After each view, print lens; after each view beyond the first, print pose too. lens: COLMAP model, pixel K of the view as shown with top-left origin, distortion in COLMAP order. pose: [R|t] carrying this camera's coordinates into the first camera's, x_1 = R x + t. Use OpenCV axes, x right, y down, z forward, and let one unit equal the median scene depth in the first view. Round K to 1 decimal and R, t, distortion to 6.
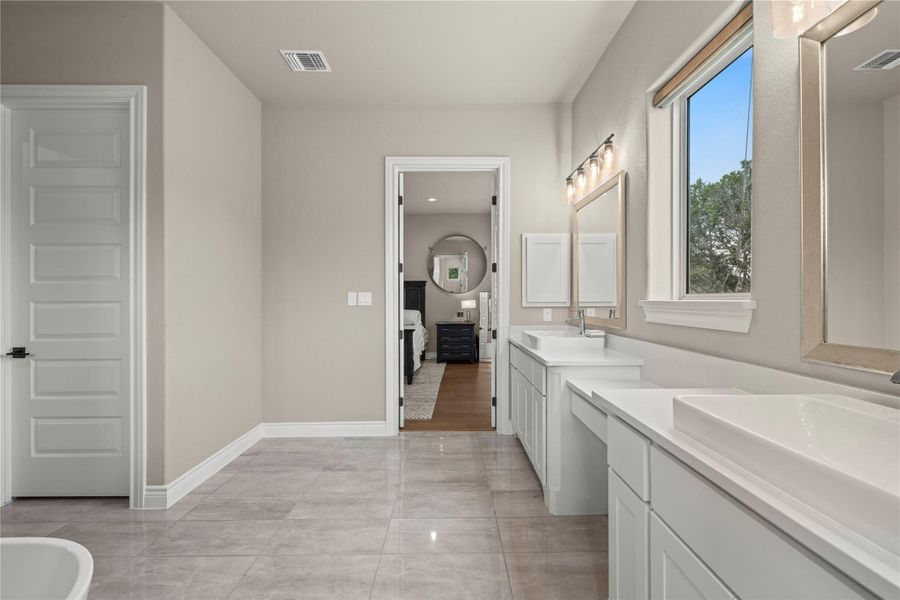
lens RADIAL K [[375.5, 0, 451.0], [0, 375.5, 298.6], [0, 0, 1]] dist [-0.001455, -0.000009]
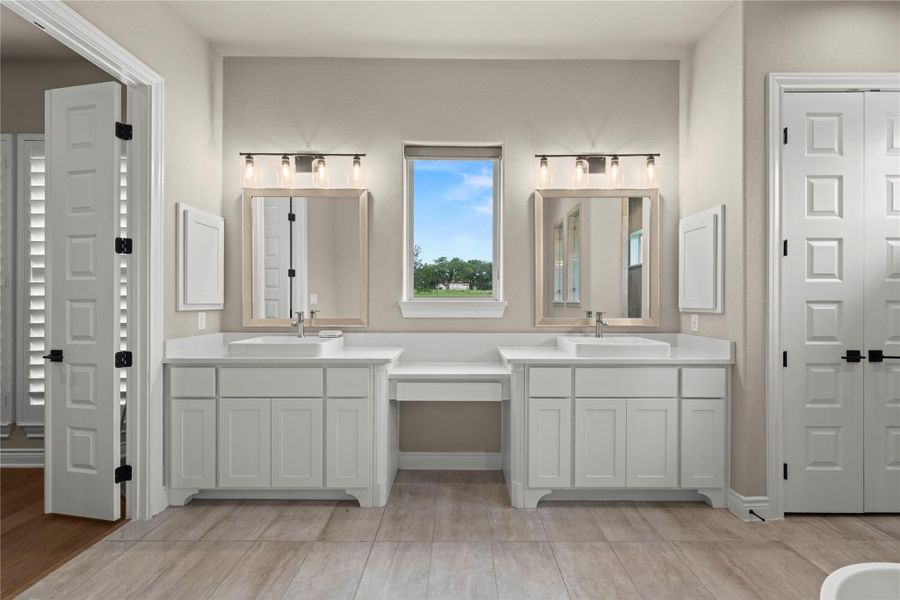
lens RADIAL K [[392.9, 0, 450.9], [0, 392.9, 302.4], [0, 0, 1]] dist [0.003949, -0.000104]
pose [[0.010718, 0.000405, 0.999942, -0.684813], [-0.003462, 0.999994, -0.000367, 0.007030], [-0.999937, -0.003458, 0.010719, 0.670031]]
